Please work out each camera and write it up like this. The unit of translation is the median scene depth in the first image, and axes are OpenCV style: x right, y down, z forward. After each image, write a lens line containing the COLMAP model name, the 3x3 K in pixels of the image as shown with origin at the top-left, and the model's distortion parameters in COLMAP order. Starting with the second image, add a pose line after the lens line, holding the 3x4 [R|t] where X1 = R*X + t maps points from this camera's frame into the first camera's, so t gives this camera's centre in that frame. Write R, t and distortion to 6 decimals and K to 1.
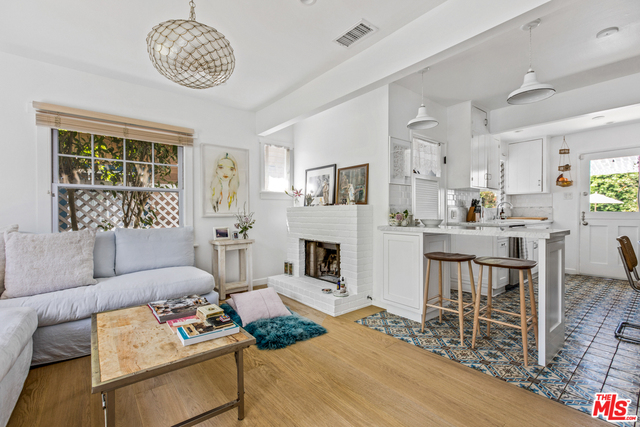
lens RADIAL K [[289.7, 0, 309.1], [0, 289.7, 212.7], [0, 0, 1]] dist [-0.001114, -0.001956]
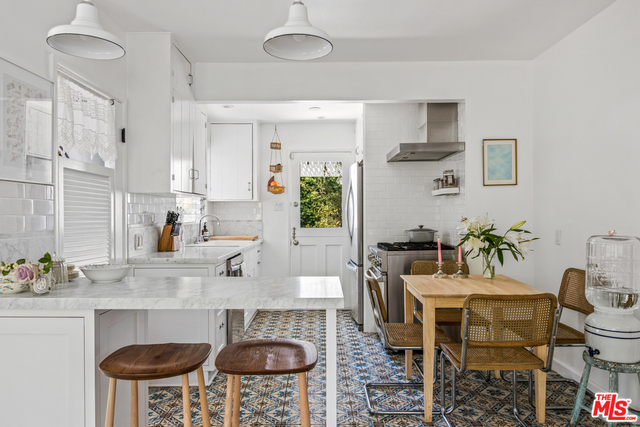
lens RADIAL K [[454.6, 0, 324.1], [0, 454.6, 212.3], [0, 0, 1]] dist [-0.006051, 0.004714]
pose [[0.618345, 0.004181, 0.785896, 0.053850], [0.006688, 0.999922, -0.010581, -0.031440], [-0.785879, 0.011798, 0.618268, 0.201125]]
